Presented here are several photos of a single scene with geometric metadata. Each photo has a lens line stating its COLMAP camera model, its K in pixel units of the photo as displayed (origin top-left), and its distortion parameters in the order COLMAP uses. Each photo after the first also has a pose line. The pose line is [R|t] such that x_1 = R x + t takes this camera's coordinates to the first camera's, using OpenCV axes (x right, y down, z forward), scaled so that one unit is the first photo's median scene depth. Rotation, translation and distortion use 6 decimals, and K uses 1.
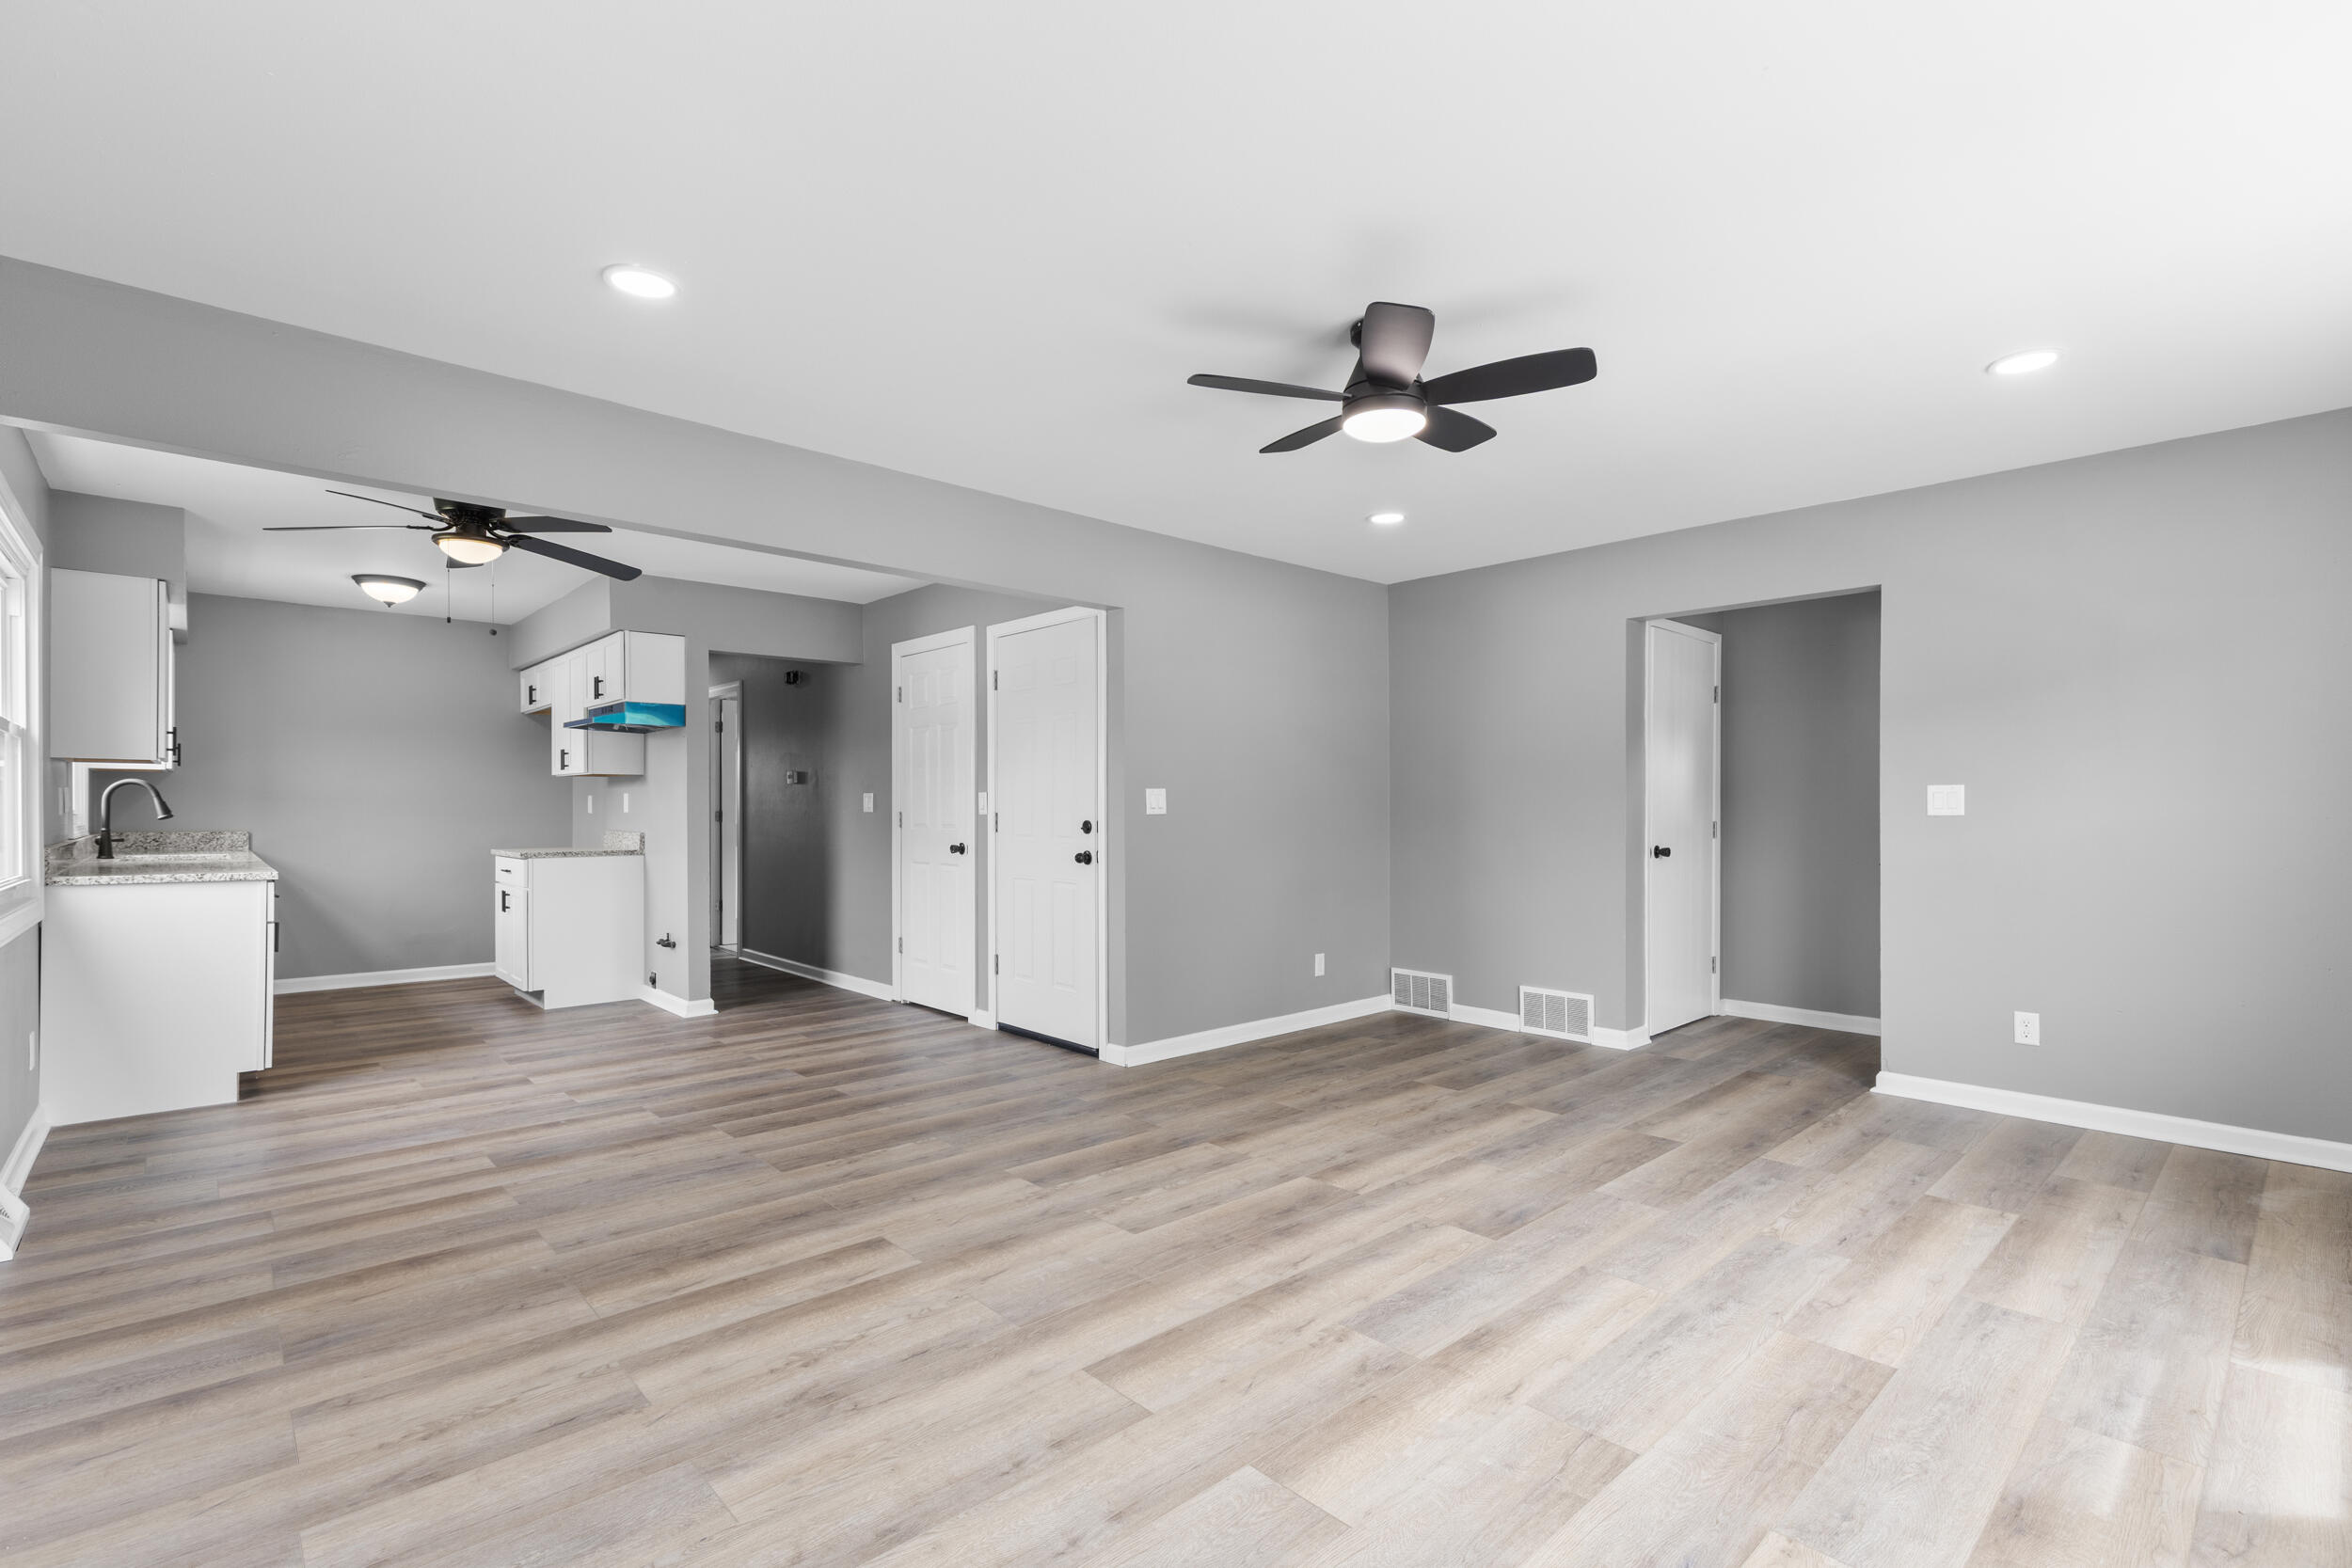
lens RADIAL K [[1064.4, 0, 1182.7], [0, 1064.4, 805.2], [0, 0, 1]] dist [0.007402, -0.001440]
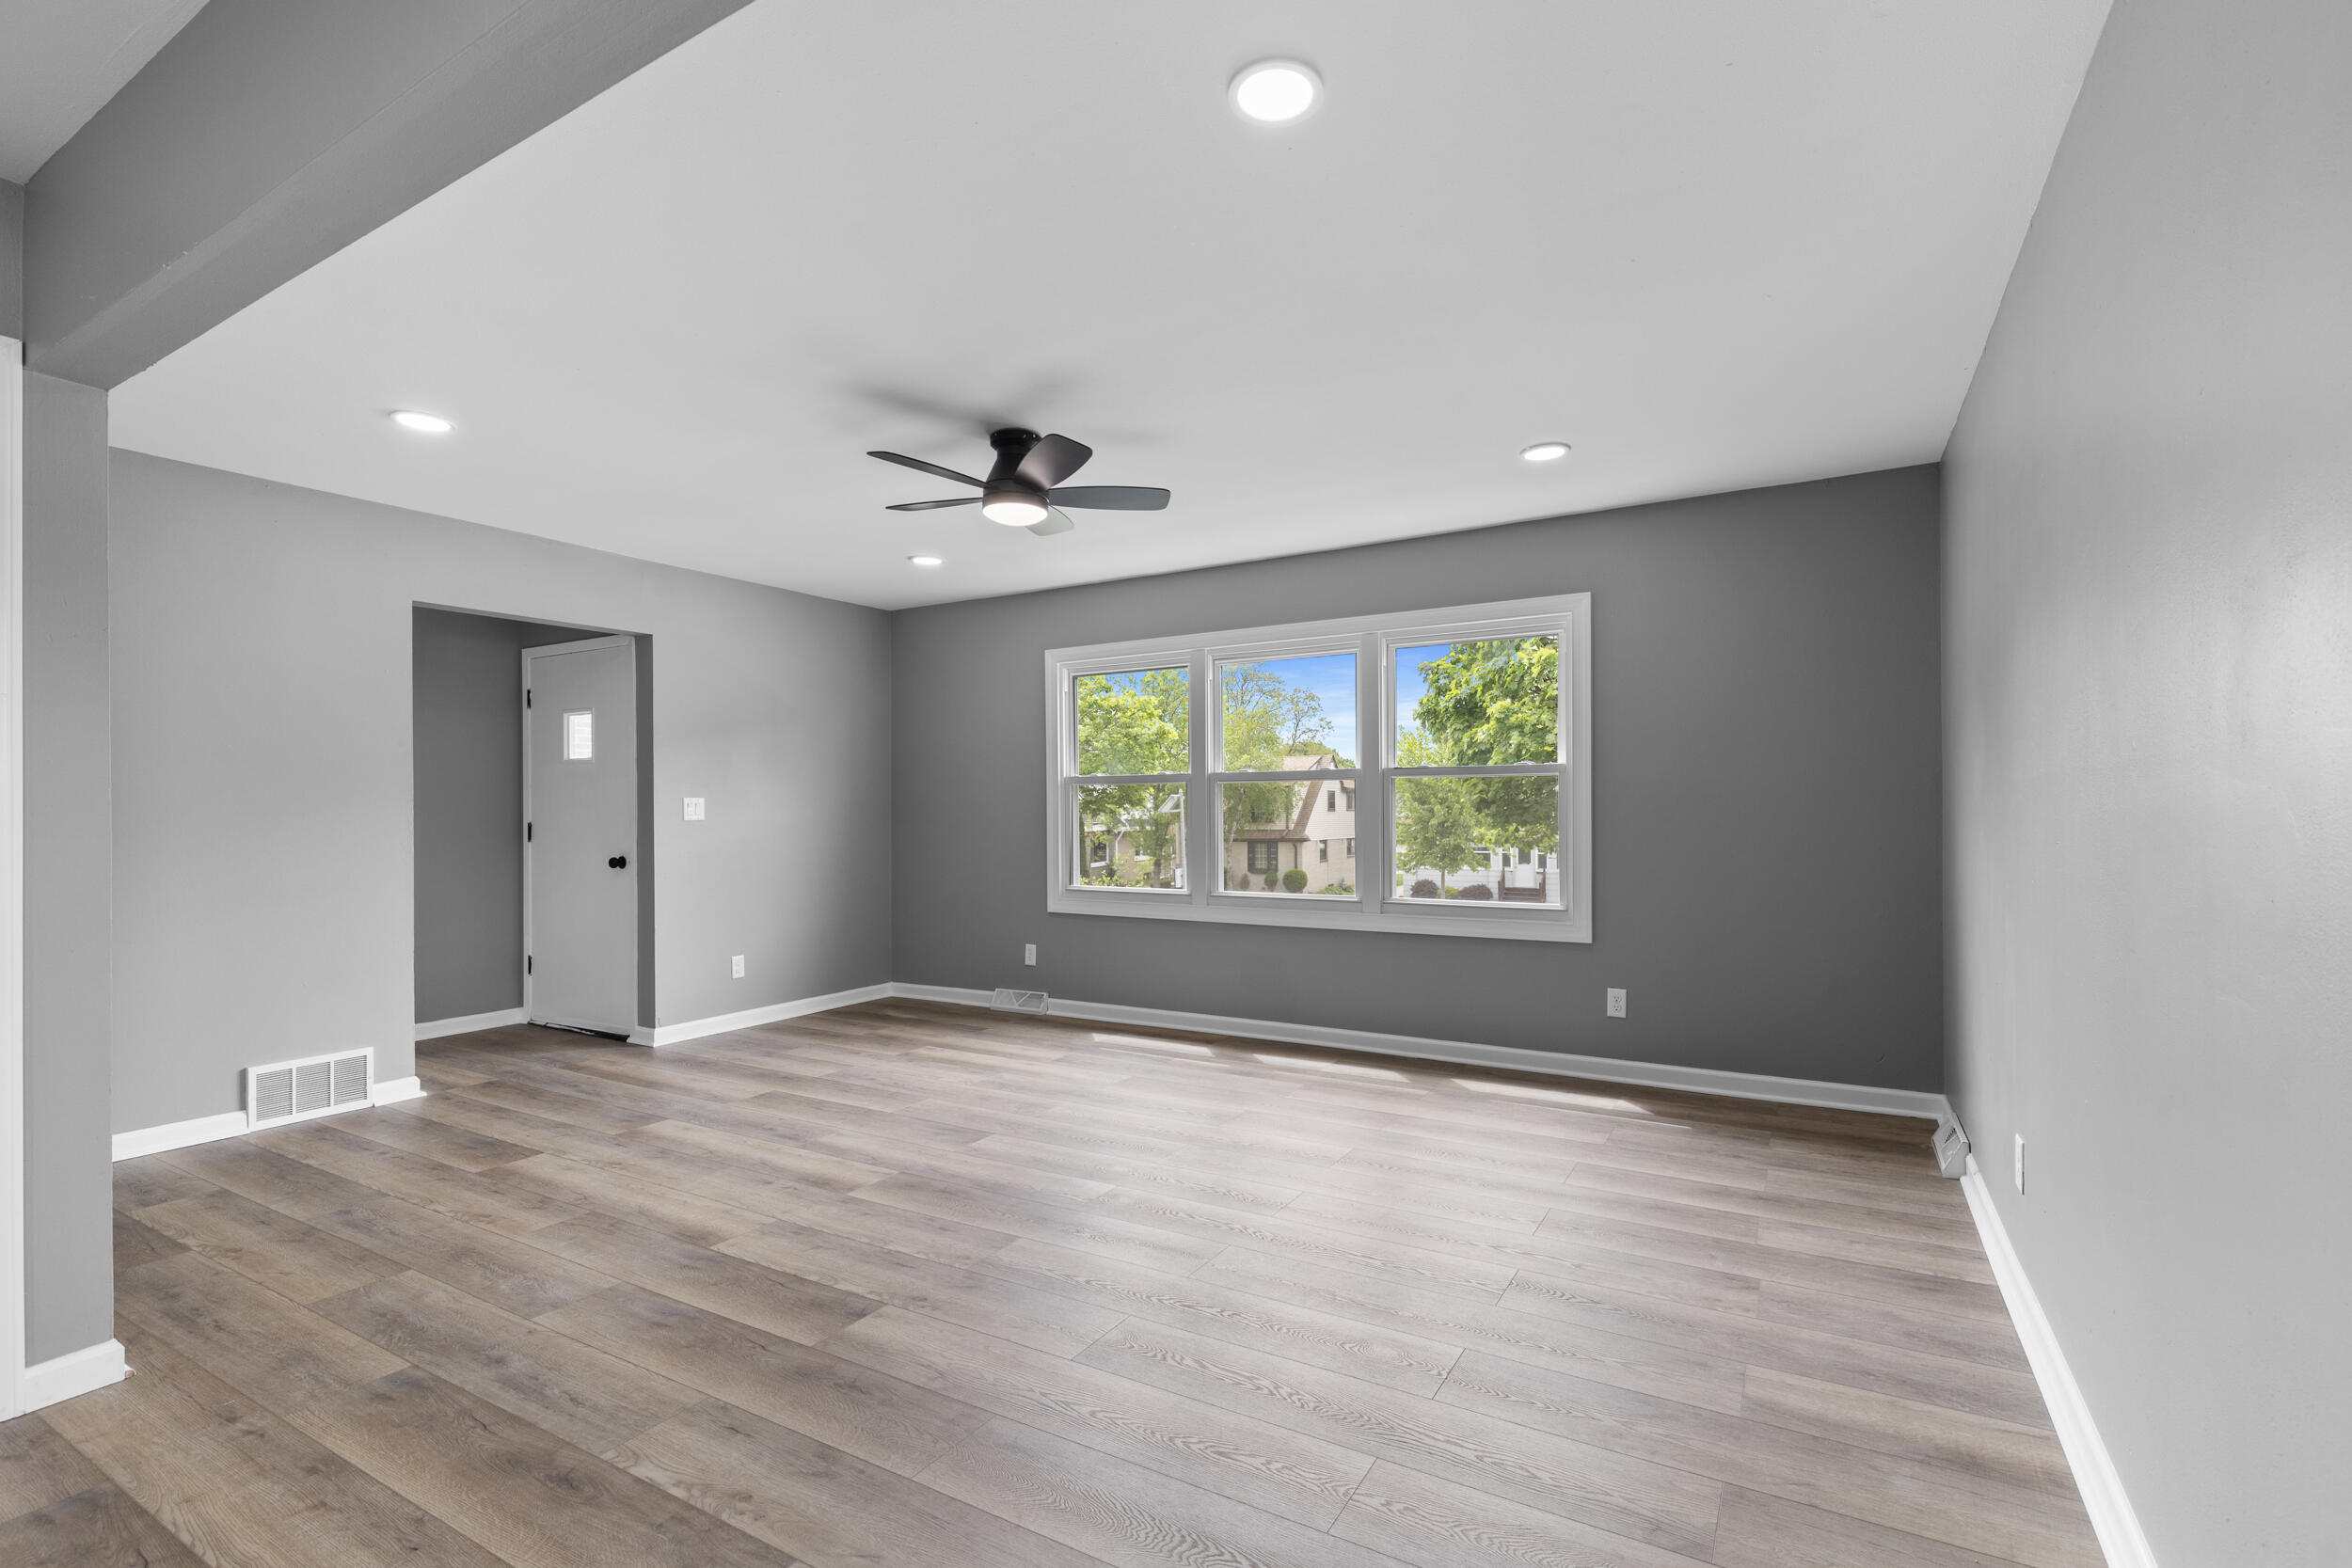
lens RADIAL K [[1064.4, 0, 1202.1], [0, 1064.4, 802.8], [0, 0, 1]] dist [0.007402, -0.001440]
pose [[-0.298713, 0.009456, 0.954296, -0.829080], [0.004831, 0.999953, -0.008396, 0.001733], [-0.954331, 0.002102, -0.298745, 0.891313]]
